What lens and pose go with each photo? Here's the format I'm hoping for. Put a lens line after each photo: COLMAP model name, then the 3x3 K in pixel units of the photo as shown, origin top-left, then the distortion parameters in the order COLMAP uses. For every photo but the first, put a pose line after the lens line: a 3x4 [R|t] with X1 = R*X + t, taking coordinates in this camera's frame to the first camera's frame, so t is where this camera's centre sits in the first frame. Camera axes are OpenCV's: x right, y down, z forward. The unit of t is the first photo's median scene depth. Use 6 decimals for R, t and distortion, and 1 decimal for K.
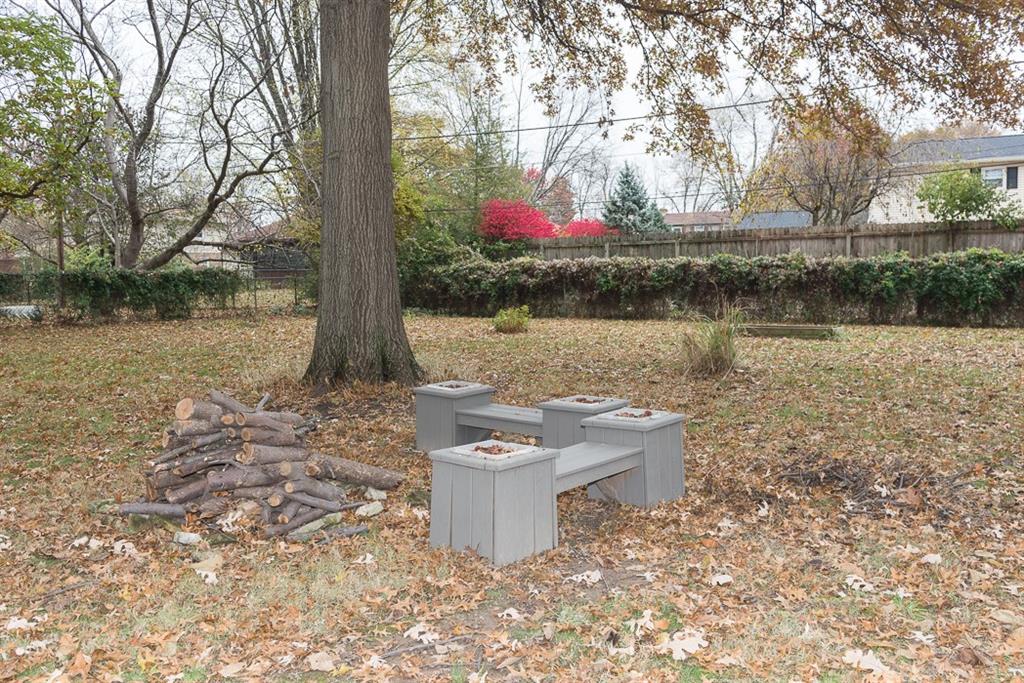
lens RADIAL K [[920.5, 0, 512.0], [0, 920.5, 340.3], [0, 0, 1]] dist [-0.008664, -0.003060]
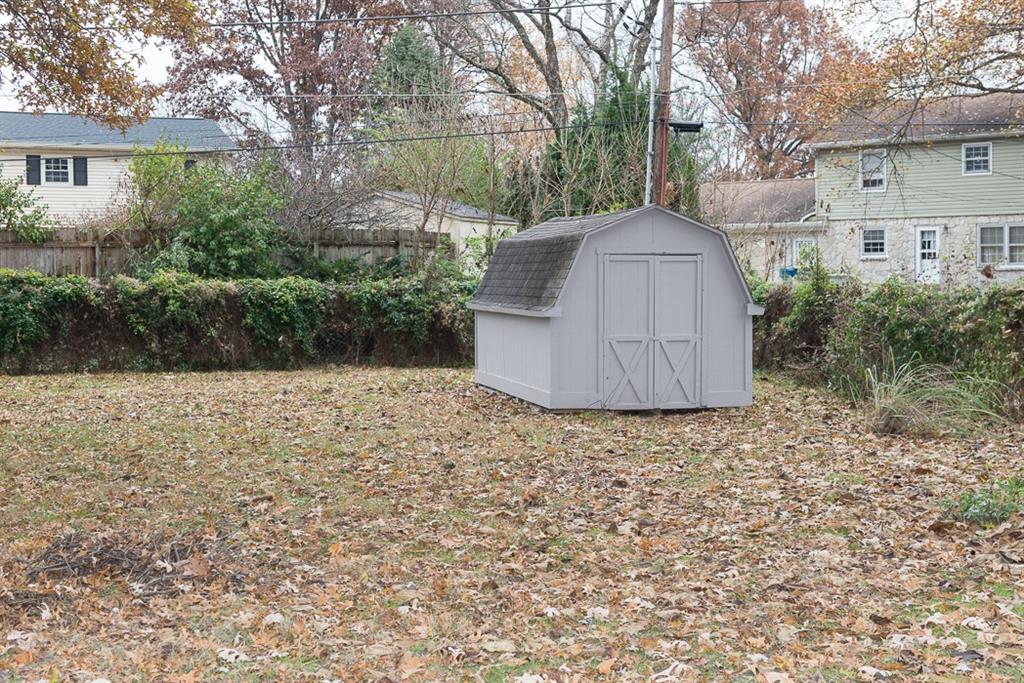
lens RADIAL K [[1387.8, 0, 511.8], [0, 1387.8, 340.7], [0, 0, 1]] dist [-0.017796, 0.000000]
pose [[0.628702, -0.028826, 0.777112, -0.116784], [0.061259, 0.998043, -0.012539, -0.003038], [-0.775230, 0.055488, 0.629237, -0.022848]]
